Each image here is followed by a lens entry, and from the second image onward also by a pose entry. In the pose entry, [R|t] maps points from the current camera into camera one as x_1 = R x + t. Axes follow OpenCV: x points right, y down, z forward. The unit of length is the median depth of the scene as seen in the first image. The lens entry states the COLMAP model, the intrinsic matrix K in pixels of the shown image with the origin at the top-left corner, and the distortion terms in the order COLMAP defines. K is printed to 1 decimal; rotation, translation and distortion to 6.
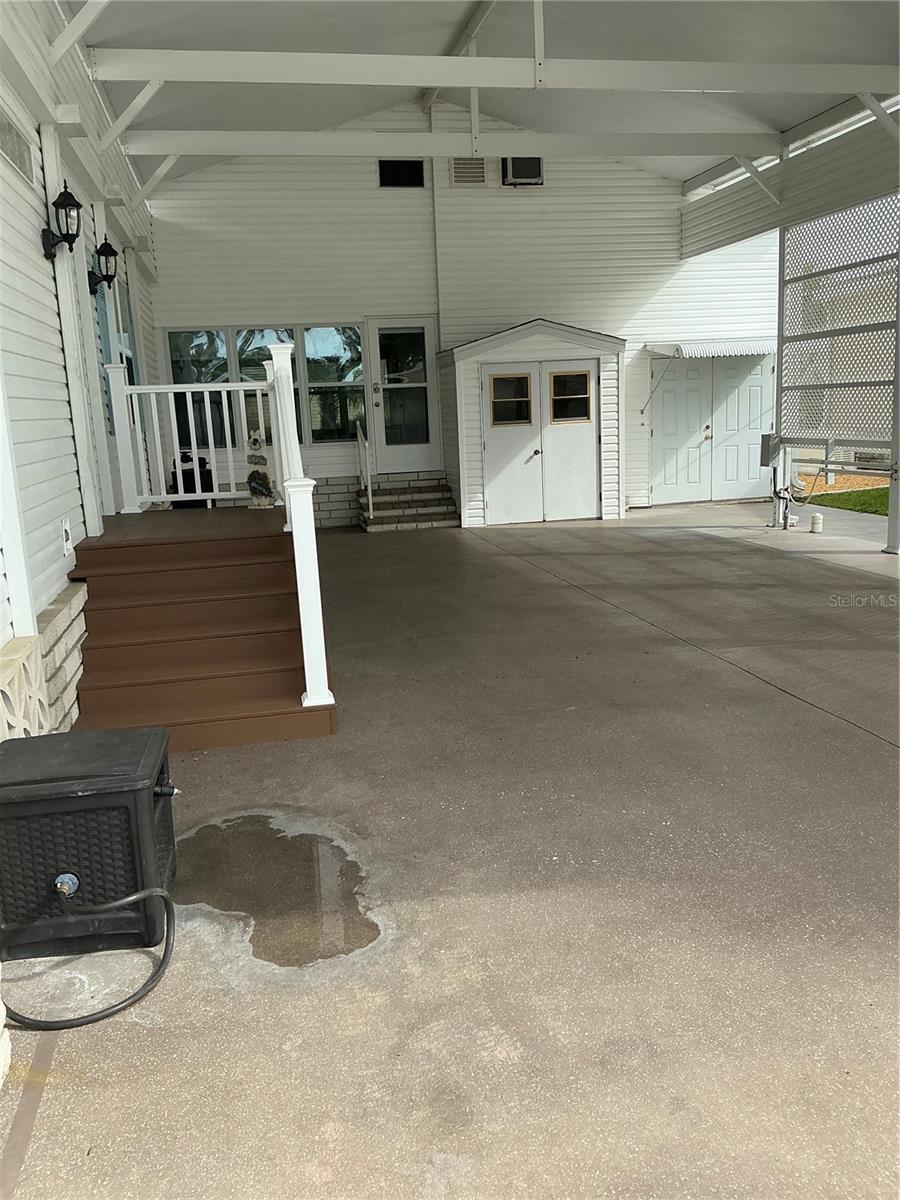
lens RADIAL K [[992.6, 0, 450.0], [0, 992.6, 600.0], [0, 0, 1]] dist [0.162295, -0.318924]
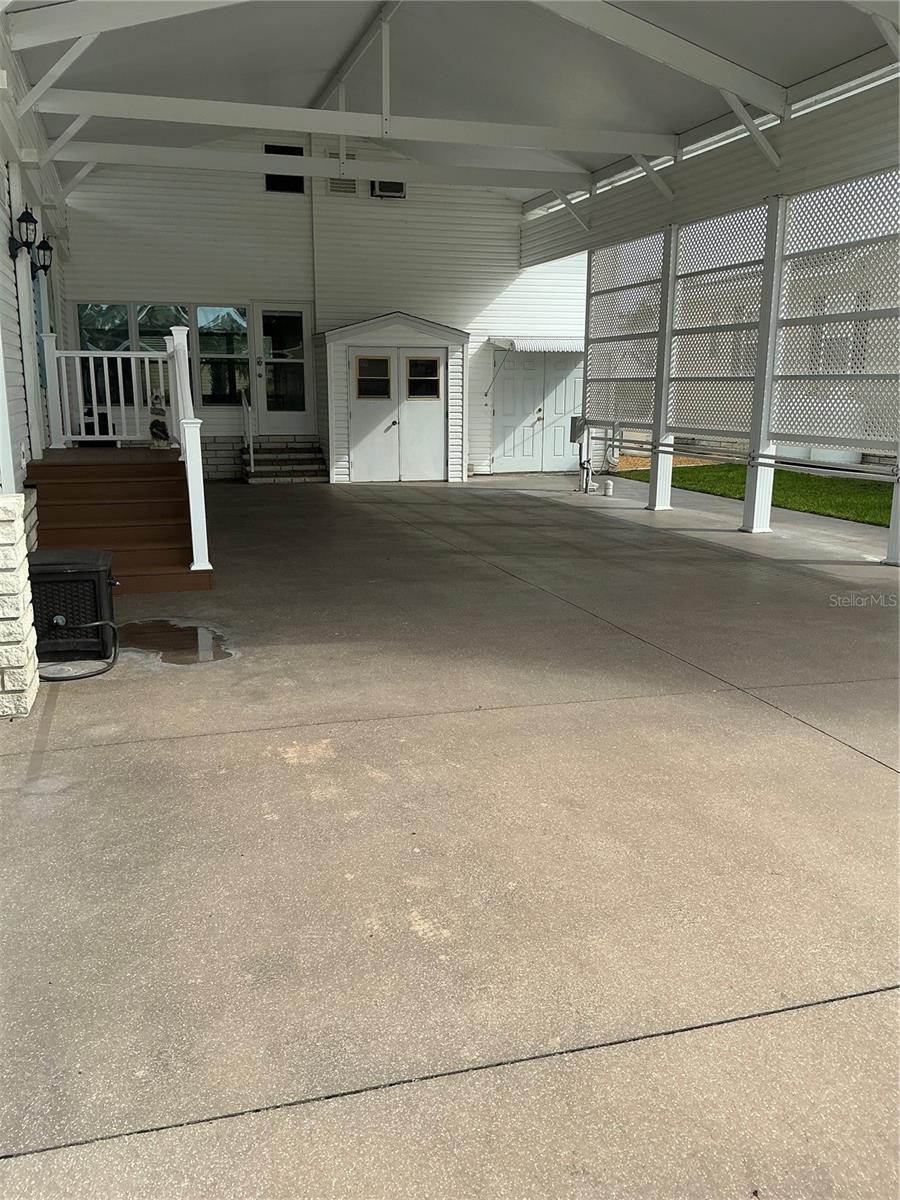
lens RADIAL K [[997.6, 0, 450.0], [0, 997.6, 600.0], [0, 0, 1]] dist [0.156302, -0.321255]
pose [[0.994107, 0.024835, 0.105522, 0.031724], [-0.026636, 0.999522, 0.015697, 0.044668], [-0.105082, -0.018416, 0.994293, -0.213647]]
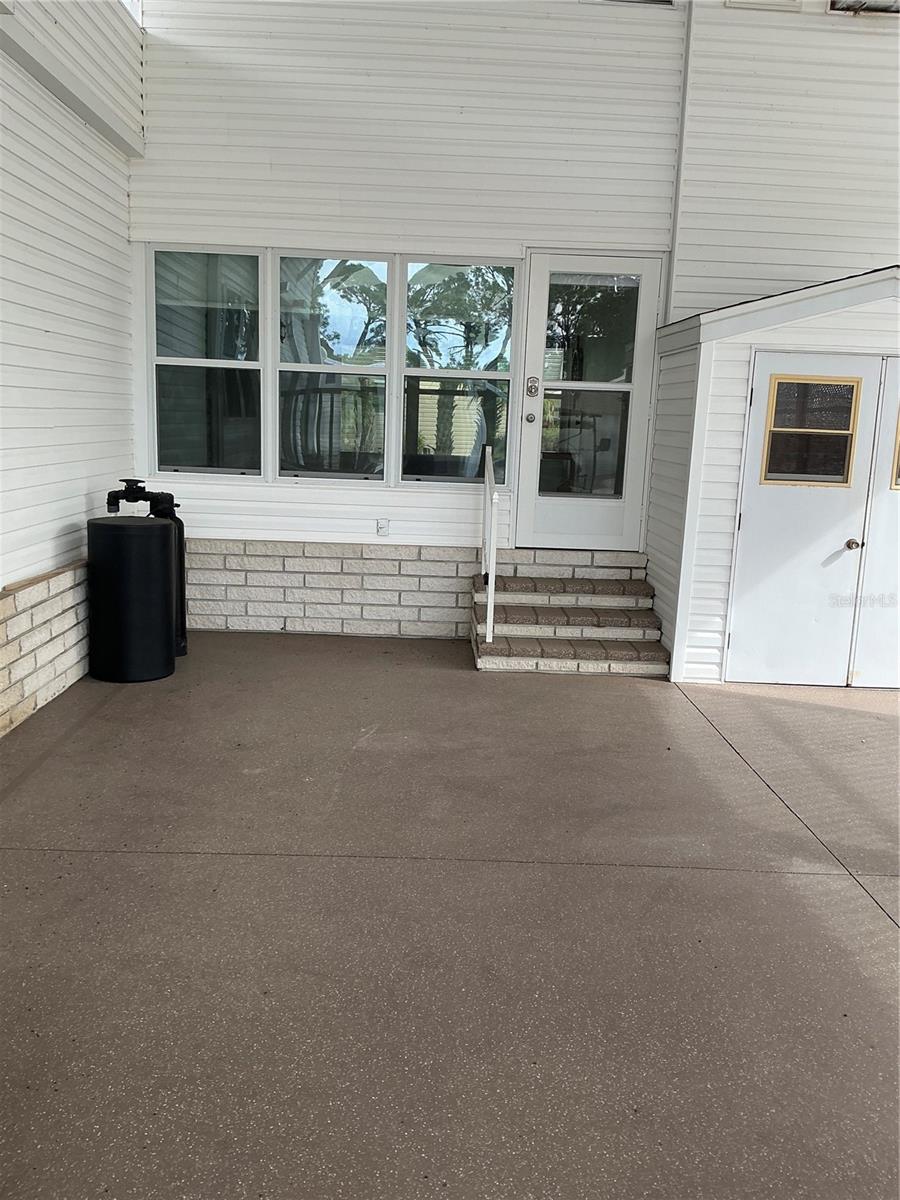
lens RADIAL K [[997.6, 0, 450.0], [0, 997.6, 600.0], [0, 0, 1]] dist [0.156302, -0.321255]
pose [[0.980745, 0.115812, -0.157250, -0.021417], [-0.118177, 0.992976, -0.005739, -0.097236], [0.155481, 0.024212, 0.987542, 0.497749]]
